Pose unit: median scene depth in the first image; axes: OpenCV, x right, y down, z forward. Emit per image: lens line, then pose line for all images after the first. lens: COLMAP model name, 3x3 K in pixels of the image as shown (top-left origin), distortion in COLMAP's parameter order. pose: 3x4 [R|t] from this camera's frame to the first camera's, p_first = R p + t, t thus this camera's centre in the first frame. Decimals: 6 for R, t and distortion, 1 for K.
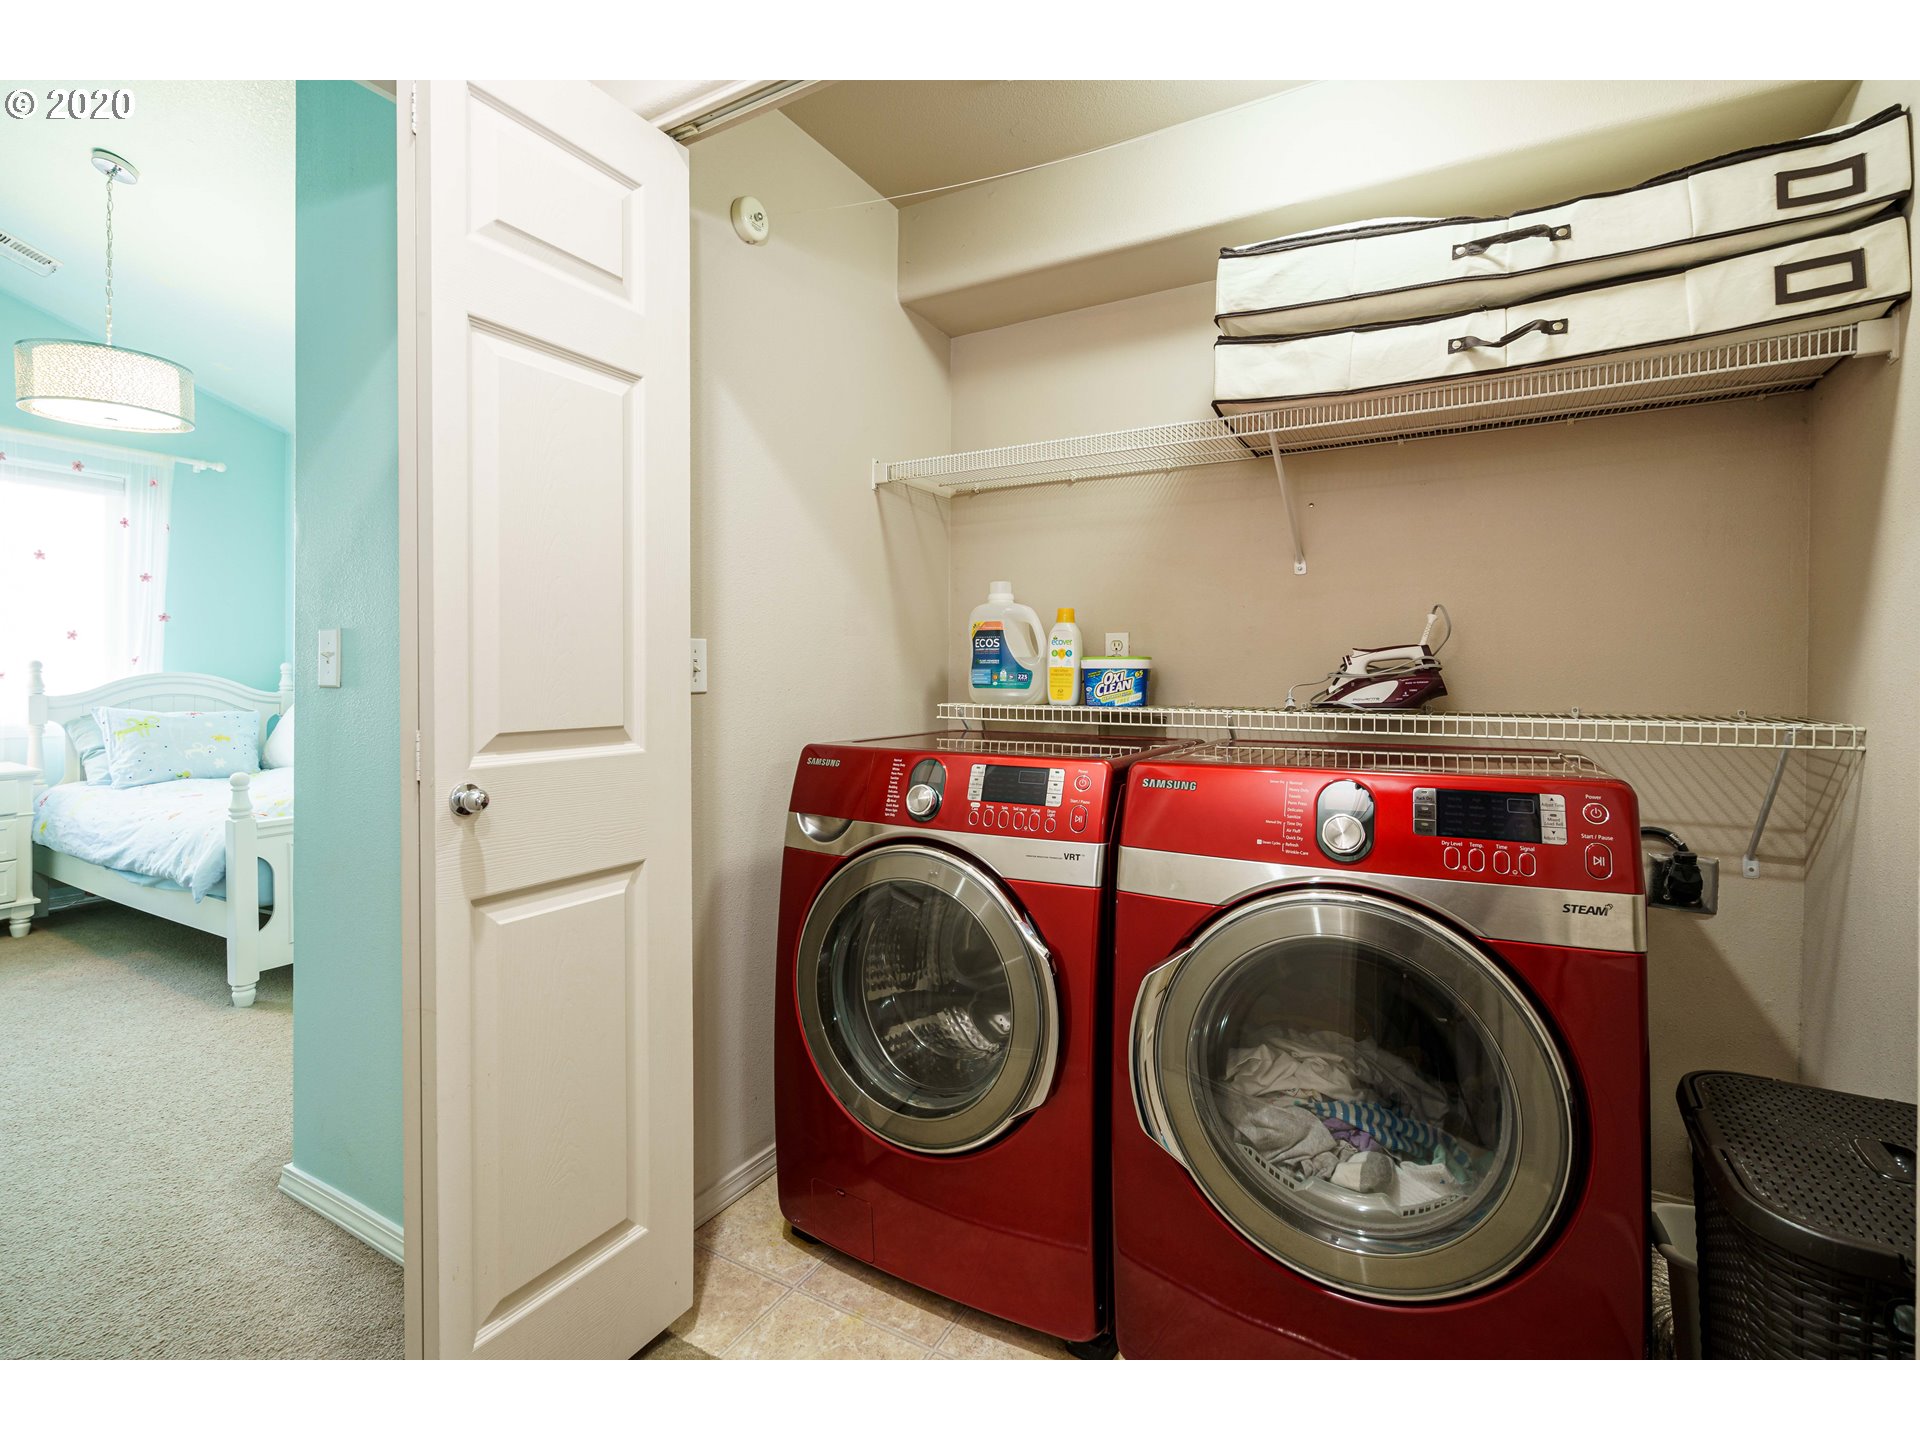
lens RADIAL K [[892.9, 0, 955.0], [0, 892.9, 690.0], [0, 0, 1]] dist [0.000778, 0.000006]
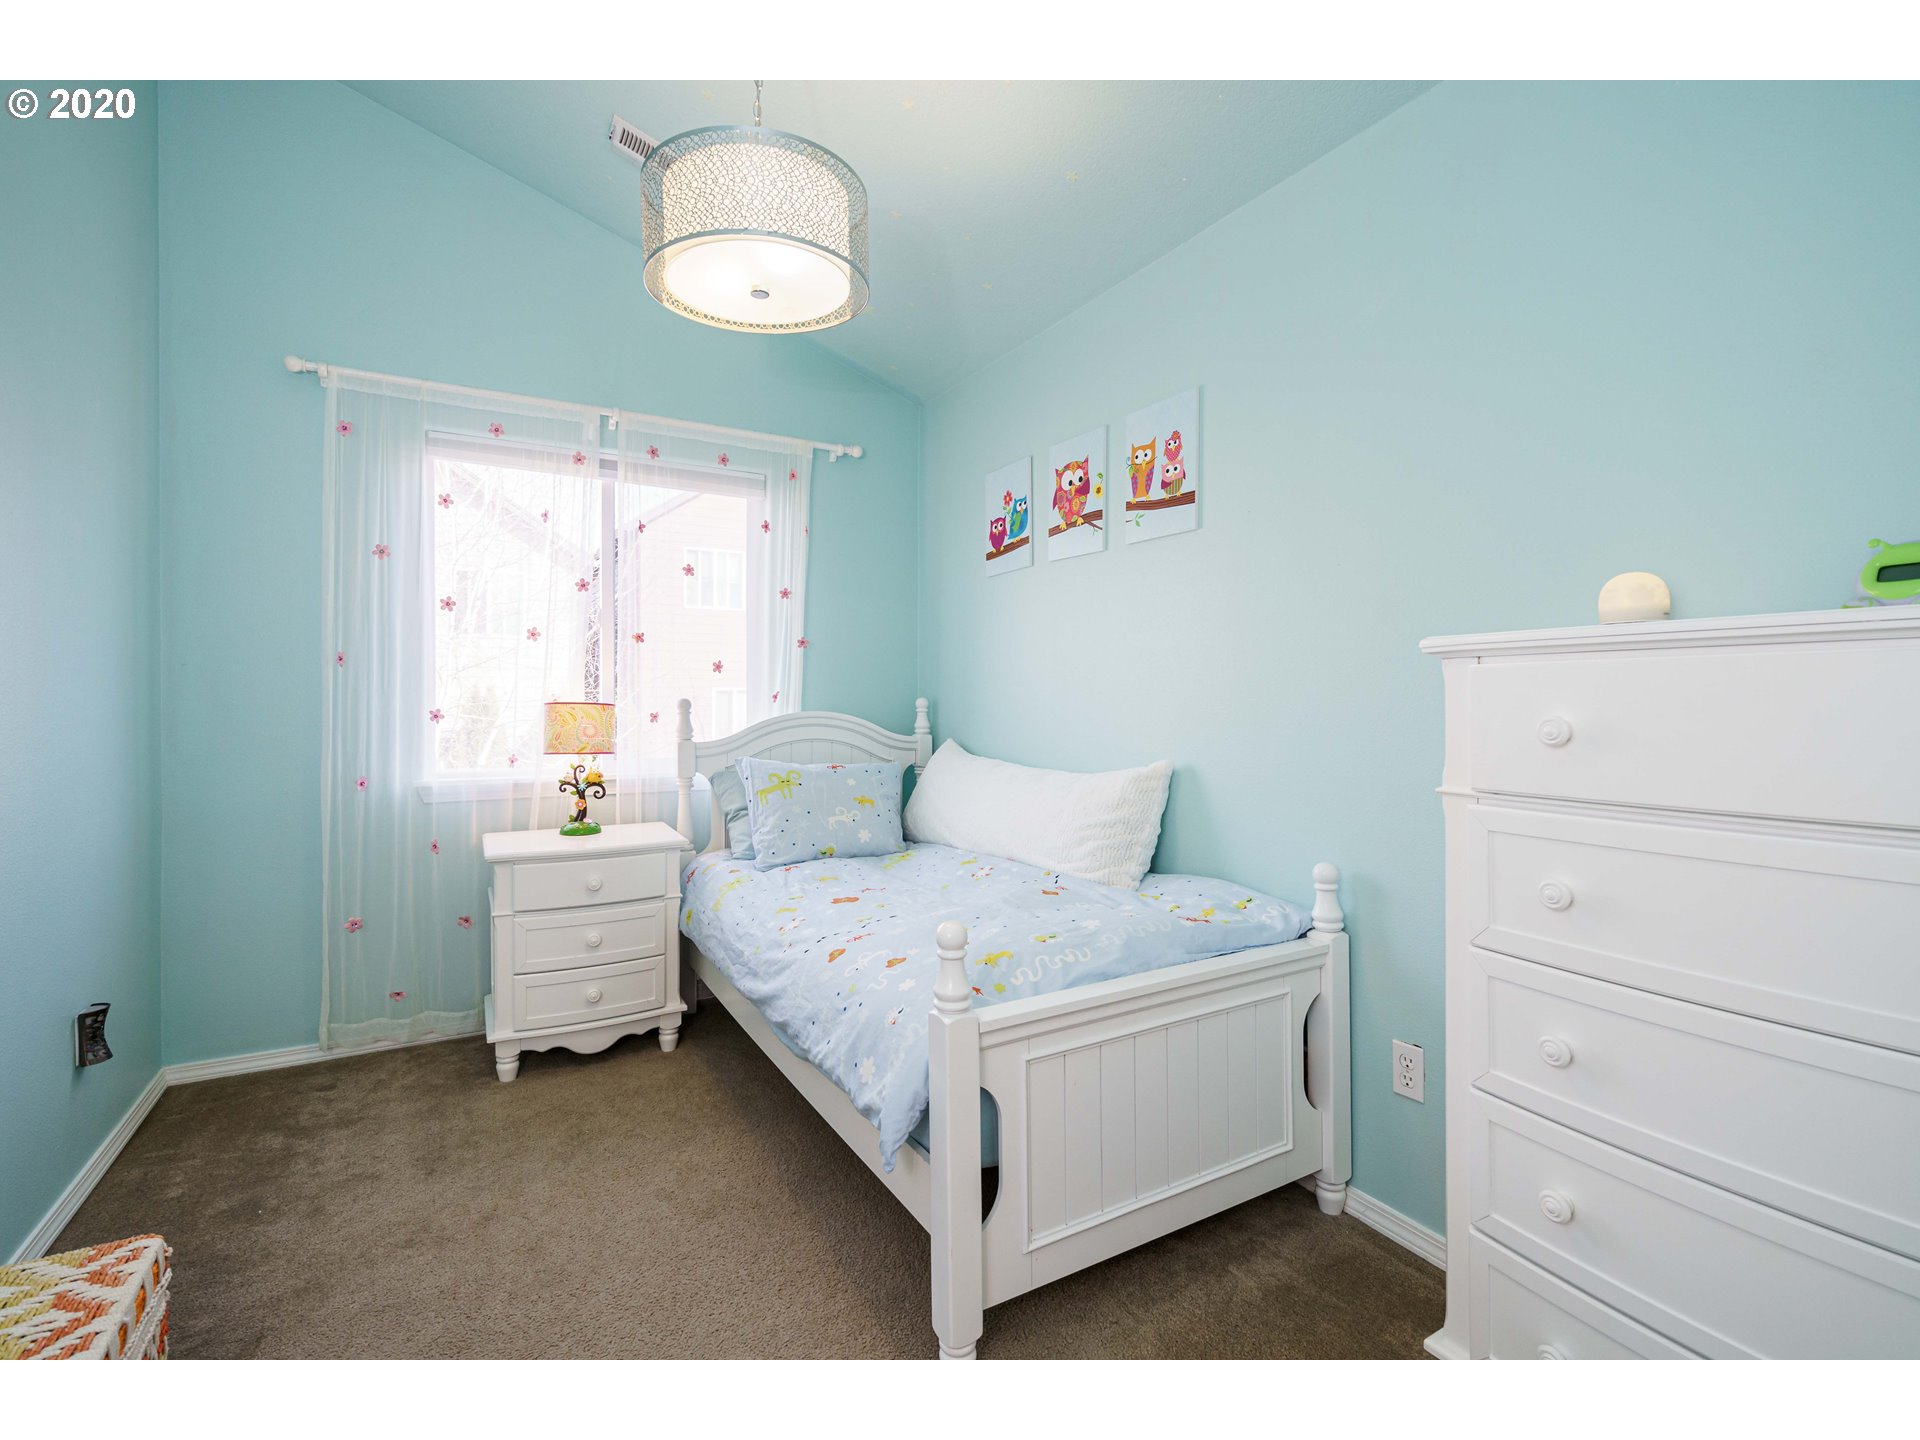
lens RADIAL K [[881.5, 0, 954.9], [0, 881.5, 717.0], [0, 0, 1]] dist [-0.004990, 0.000261]
pose [[0.866835, 0.003346, -0.498584, -0.407034], [-0.001840, 0.999992, 0.003512, -0.019625], [0.498592, -0.002127, 0.866834, 0.418596]]
